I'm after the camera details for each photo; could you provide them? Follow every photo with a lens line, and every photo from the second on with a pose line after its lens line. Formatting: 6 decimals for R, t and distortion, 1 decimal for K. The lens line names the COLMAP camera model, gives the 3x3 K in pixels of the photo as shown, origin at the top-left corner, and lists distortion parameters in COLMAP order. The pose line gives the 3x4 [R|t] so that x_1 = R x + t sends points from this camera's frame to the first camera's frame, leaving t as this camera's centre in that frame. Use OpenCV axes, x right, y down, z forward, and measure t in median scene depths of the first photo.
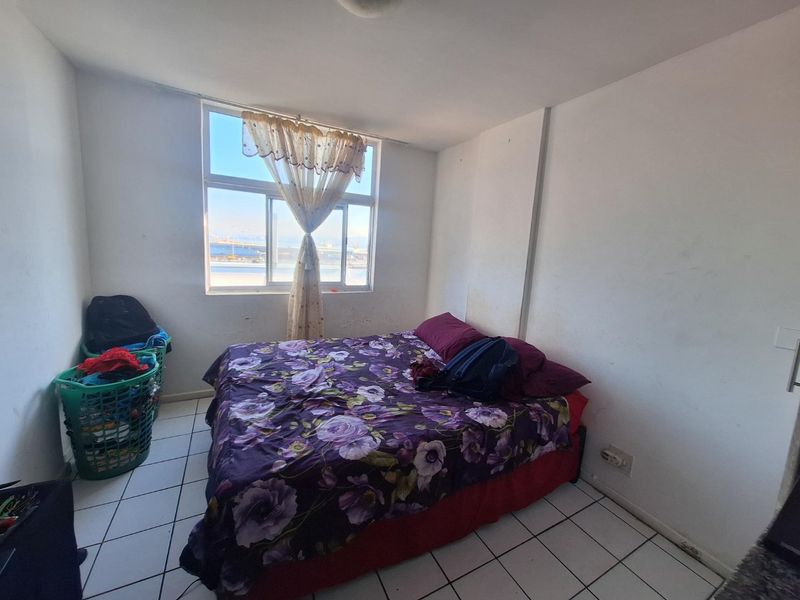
lens RADIAL K [[311.8, 0, 404.8], [0, 311.8, 293.7], [0, 0, 1]] dist [-0.002998, 0.000113]
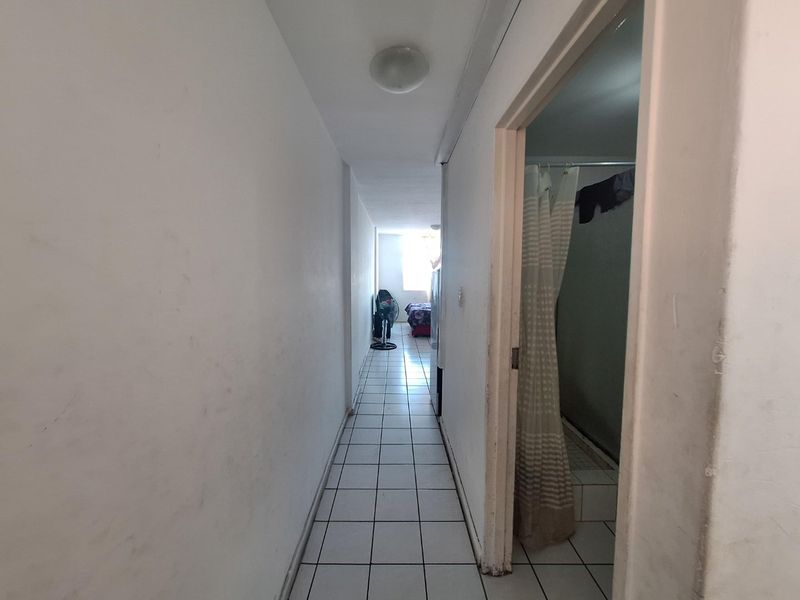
lens RADIAL K [[311.8, 0, 397.8], [0, 311.8, 299.3], [0, 0, 1]] dist [-0.002998, 0.000113]
pose [[0.875322, -0.024619, -0.482913, 0.906927], [-0.011121, 0.997414, -0.071006, 0.333612], [0.483413, 0.067523, 0.872785, -1.926495]]
